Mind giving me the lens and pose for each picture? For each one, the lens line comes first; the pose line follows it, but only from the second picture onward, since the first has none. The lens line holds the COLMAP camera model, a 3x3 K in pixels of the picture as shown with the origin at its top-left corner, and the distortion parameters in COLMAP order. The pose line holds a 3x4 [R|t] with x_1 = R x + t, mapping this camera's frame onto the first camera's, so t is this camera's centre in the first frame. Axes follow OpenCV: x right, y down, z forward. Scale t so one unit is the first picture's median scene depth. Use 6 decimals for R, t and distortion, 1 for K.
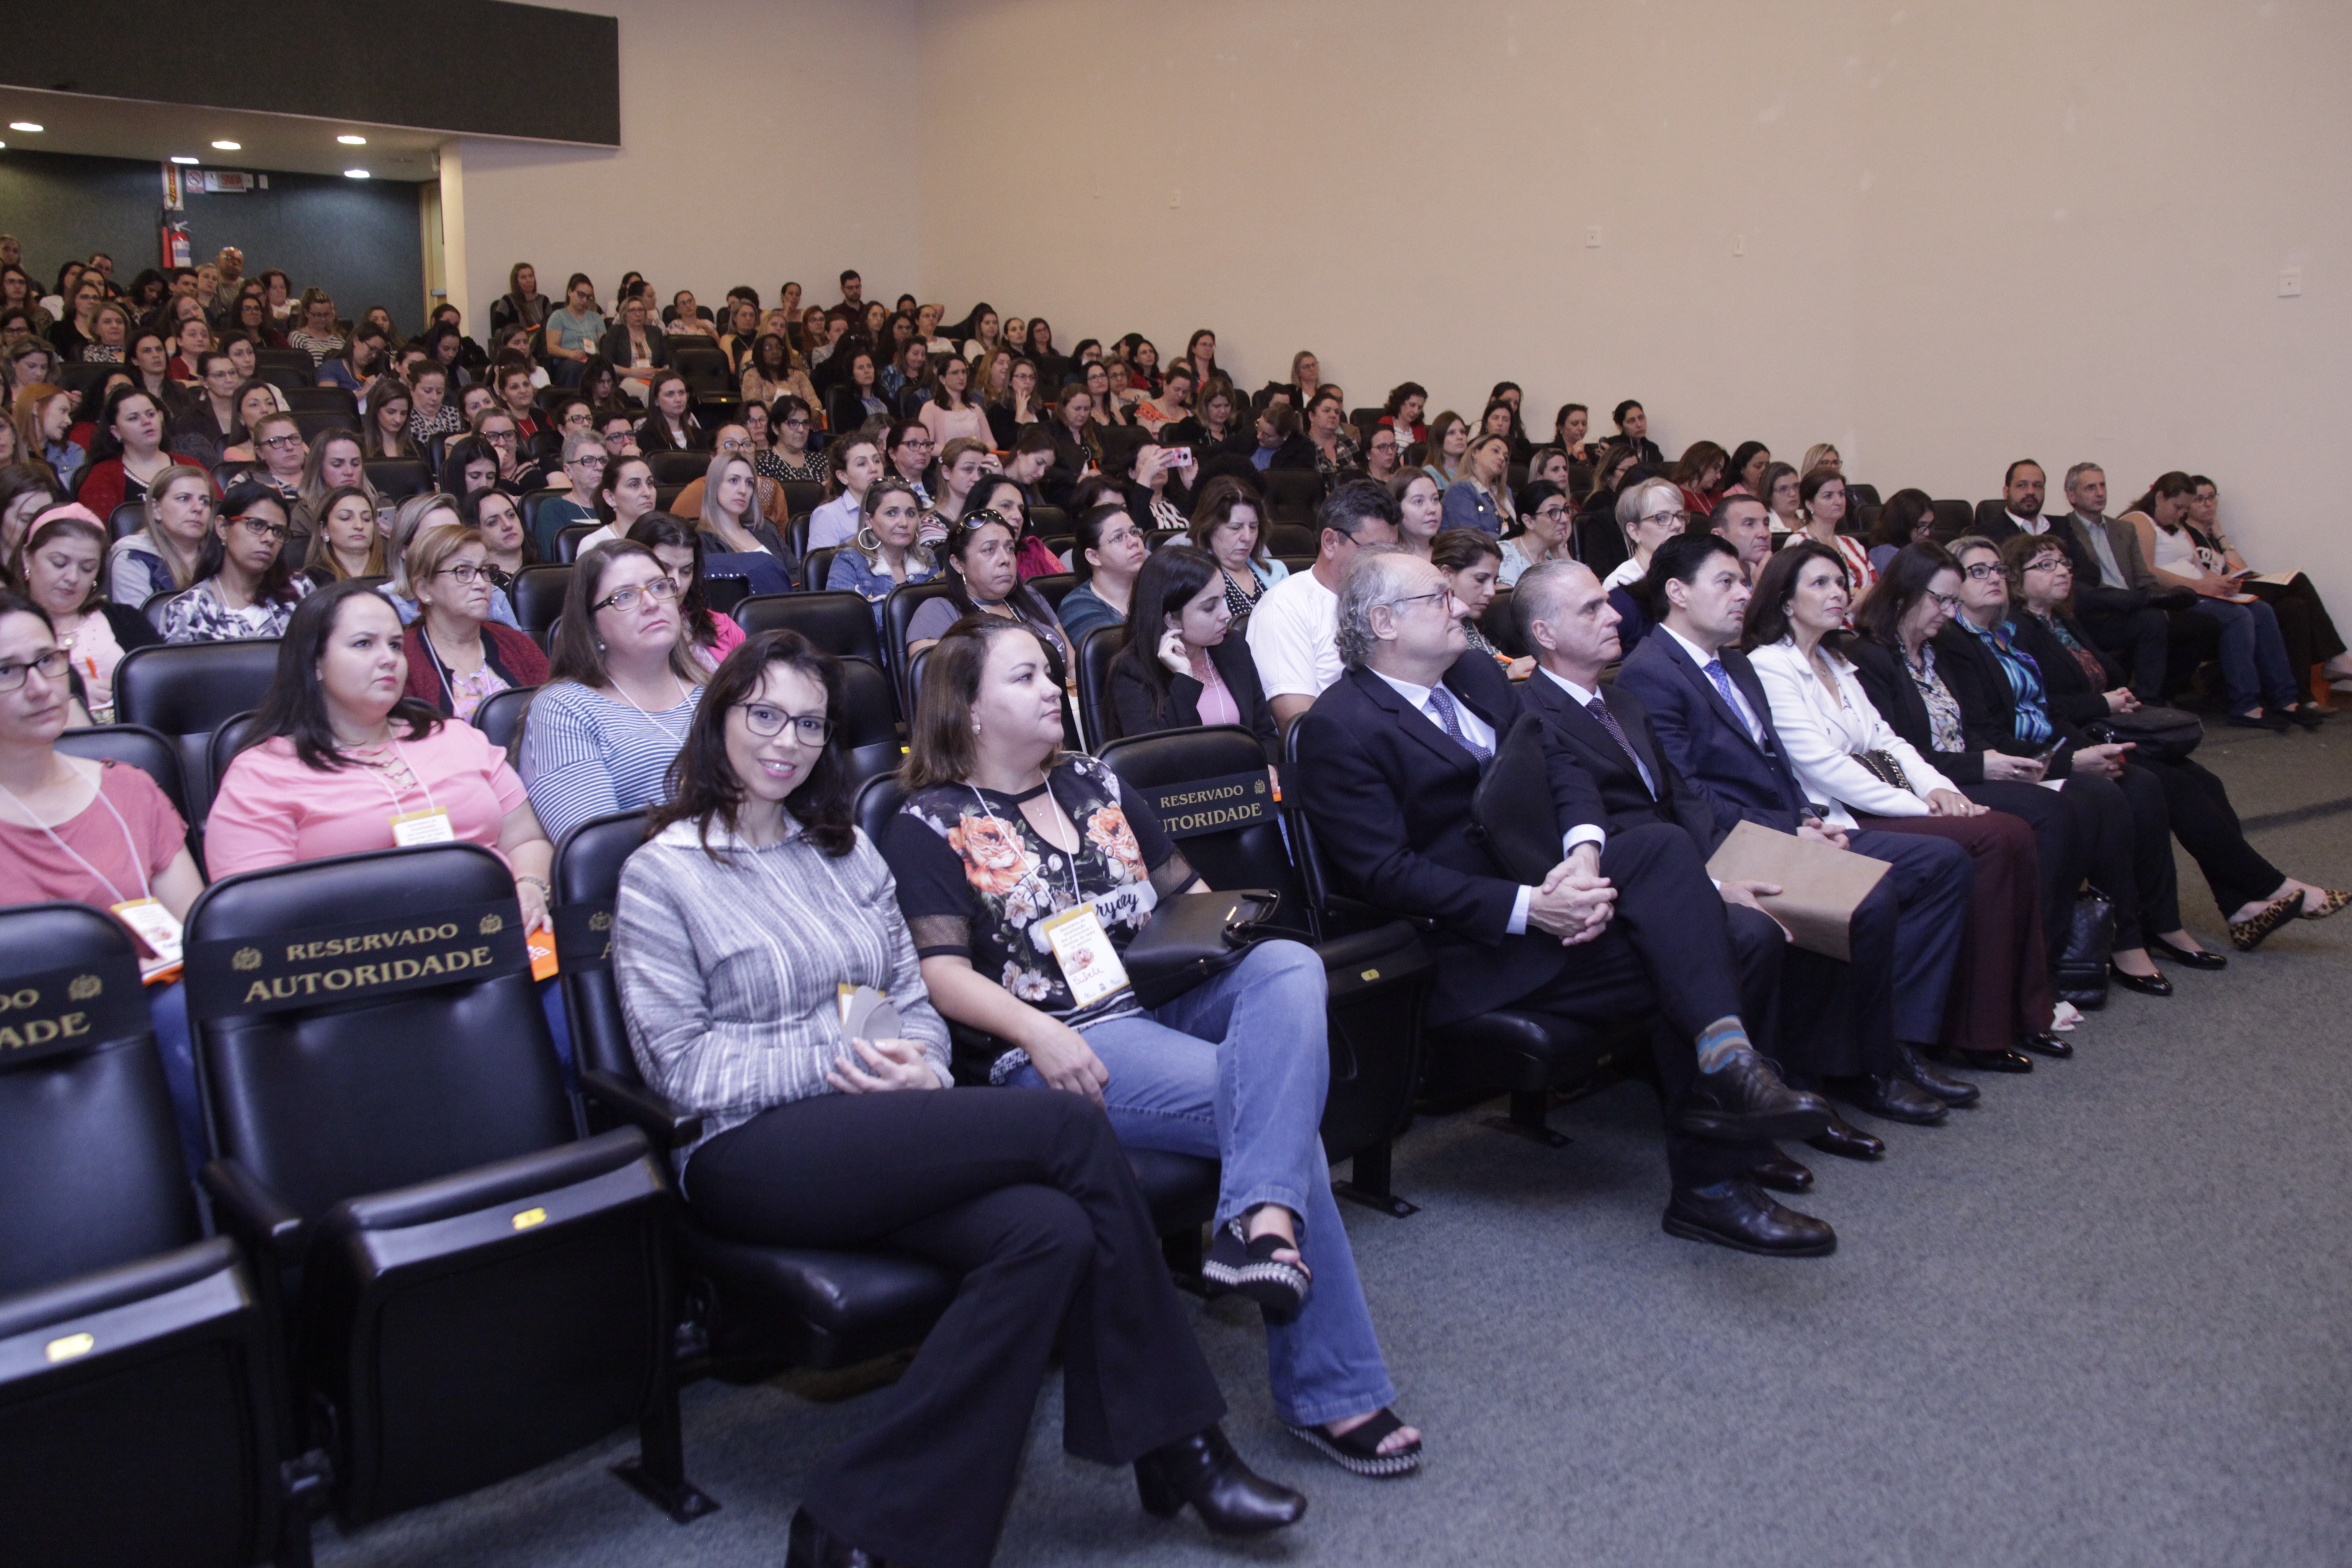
lens RADIAL K [[2017.5, 0, 1180.4], [0, 2017.5, 785.3], [0, 0, 1]] dist [-0.089153, 0.049836]
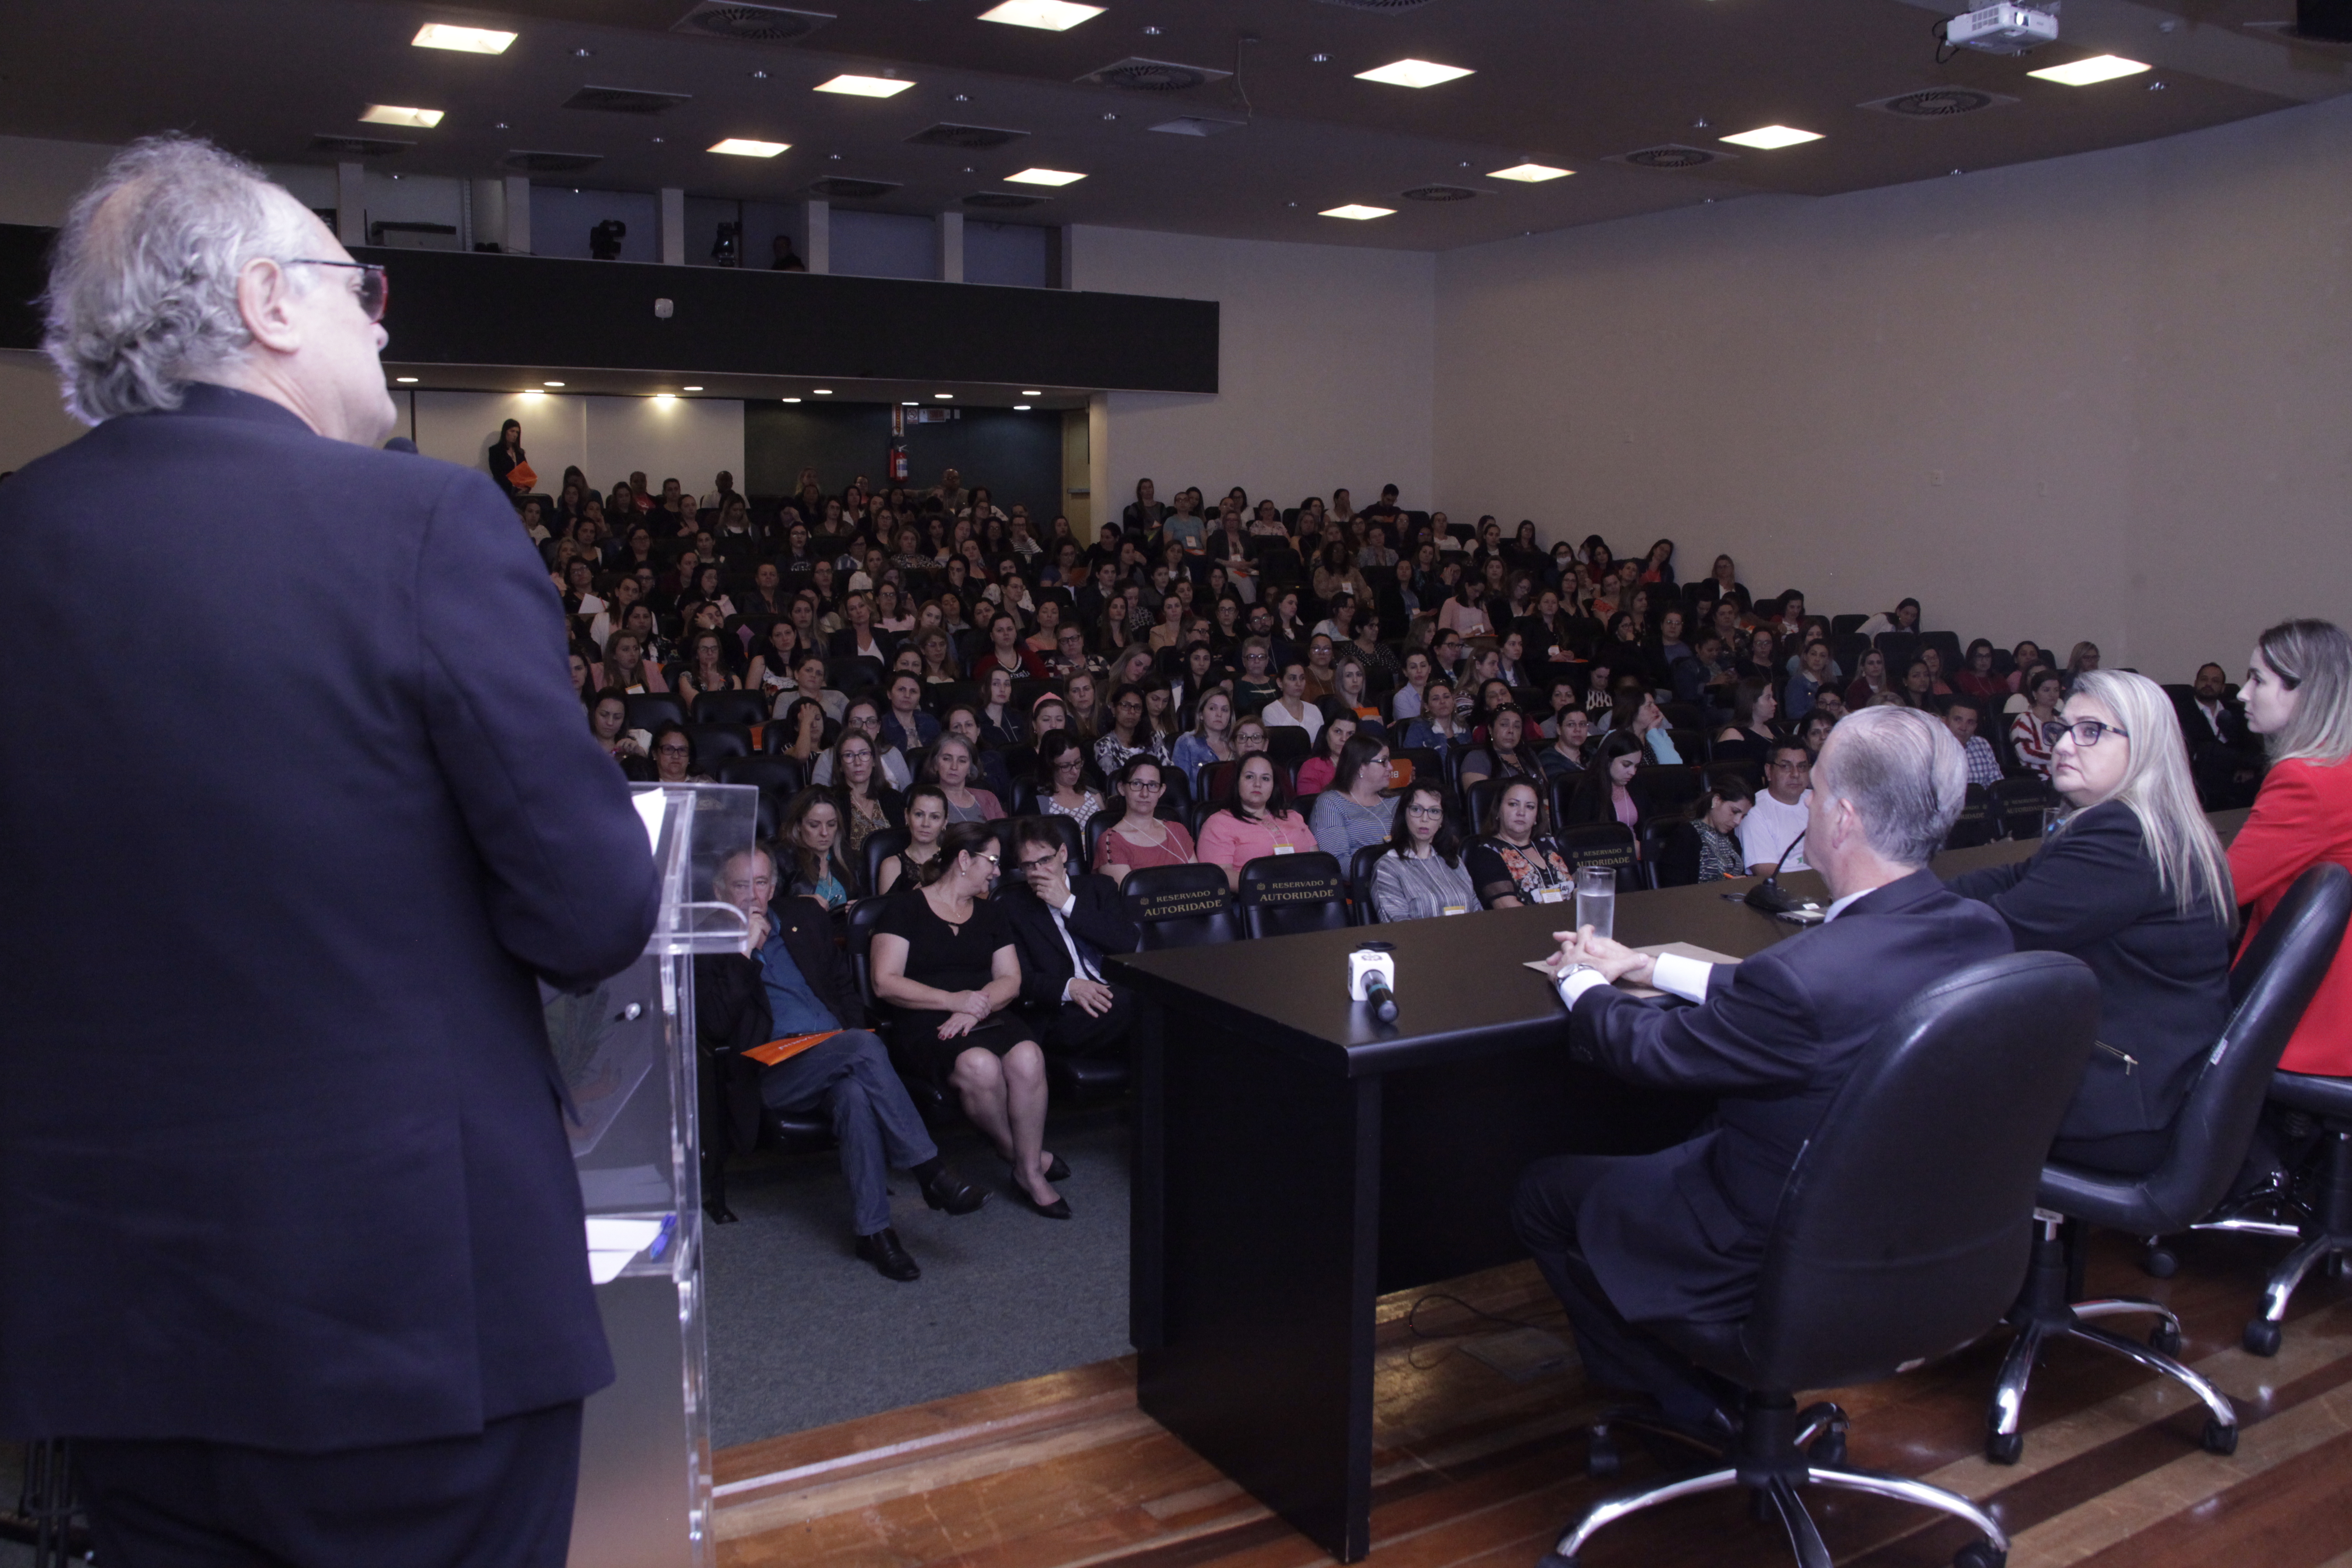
lens RADIAL K [[1913.6, 0, 1192.5], [0, 1913.6, 796.2], [0, 0, 1]] dist [-0.066851, 0.023884]
pose [[0.972326, 0.029469, -0.231760, 0.017324], [-0.040380, 0.998281, -0.042476, 0.015443], [0.230110, 0.050659, 0.971845, -0.351408]]
